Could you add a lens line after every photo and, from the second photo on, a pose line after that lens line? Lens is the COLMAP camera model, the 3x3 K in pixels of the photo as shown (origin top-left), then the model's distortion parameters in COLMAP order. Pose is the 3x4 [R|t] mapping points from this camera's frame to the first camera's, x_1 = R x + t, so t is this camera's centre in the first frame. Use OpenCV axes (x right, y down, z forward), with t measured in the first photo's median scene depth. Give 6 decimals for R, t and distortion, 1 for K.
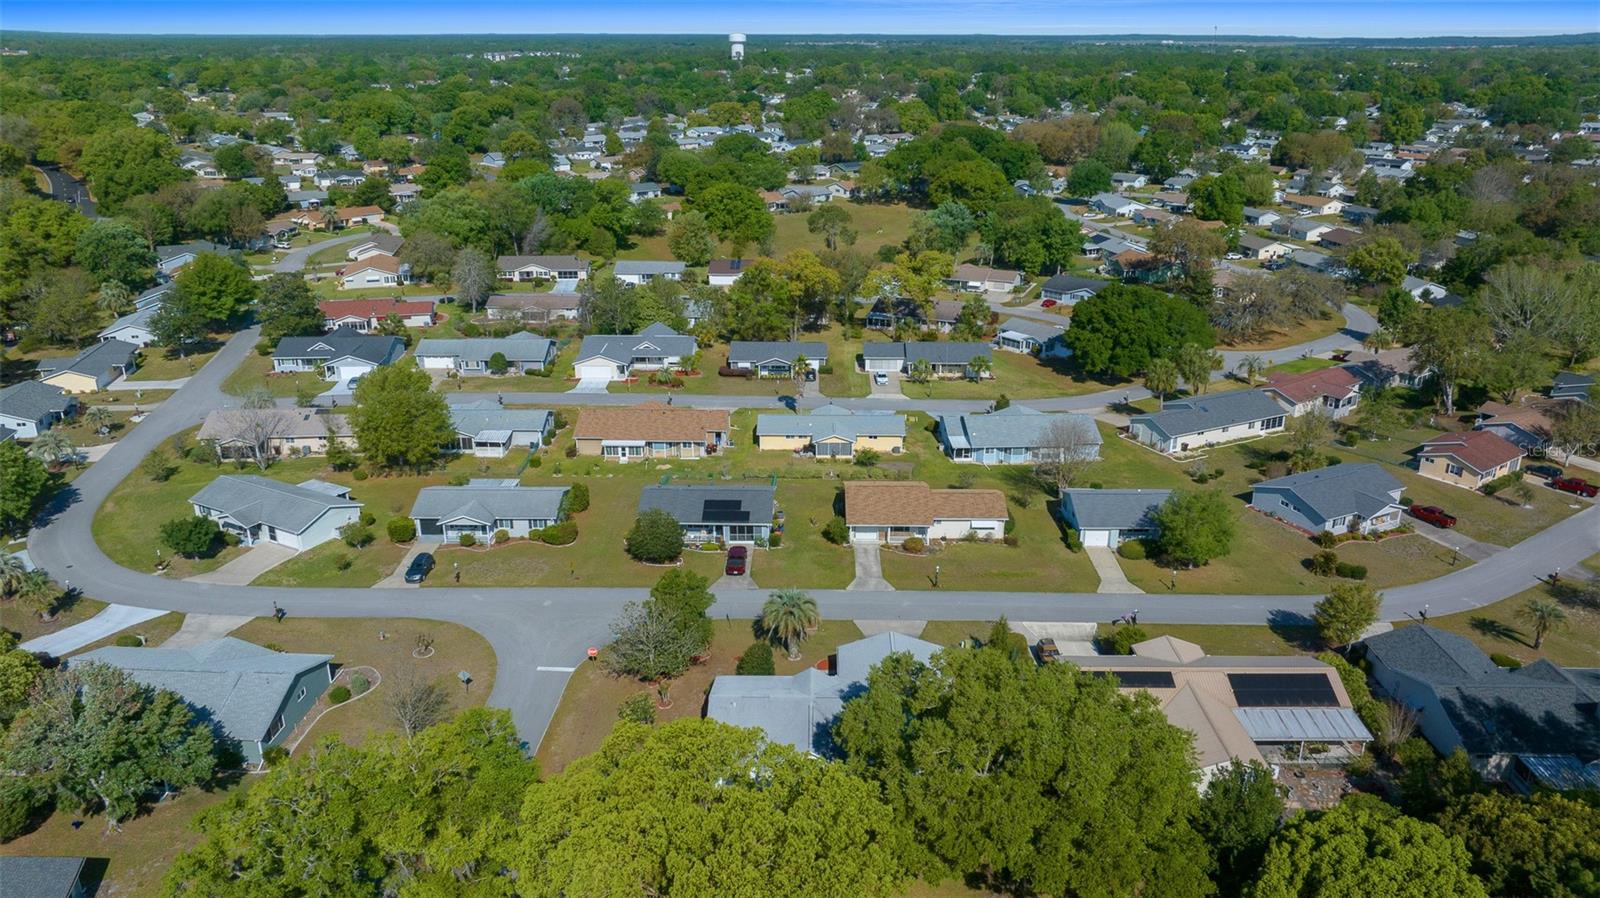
lens RADIAL K [[1174.5, 0, 794.1], [0, 1174.5, 450.4], [0, 0, 1]] dist [-0.010876, 0.007491]
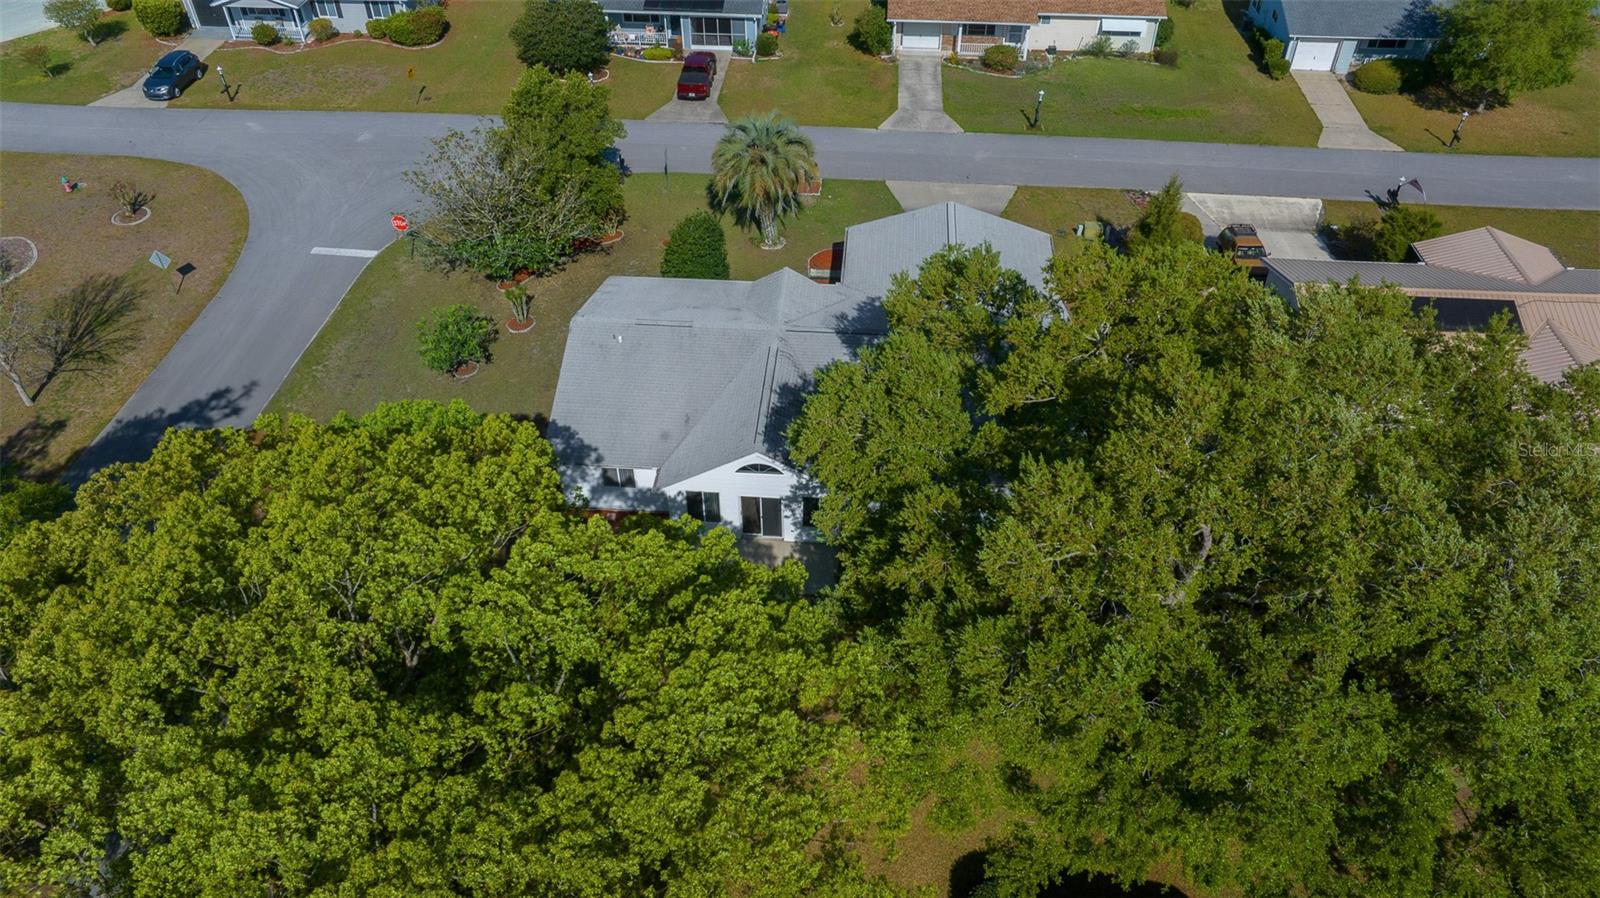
lens RADIAL K [[1174.5, 0, 793.5], [0, 1174.5, 455.7], [0, 0, 1]] dist [-0.010876, 0.007491]
pose [[0.998176, 0.039615, -0.045564, 0.034397], [-0.020993, 0.935285, 0.353272, 0.064116], [0.056610, -0.351671, 0.934410, 0.390912]]
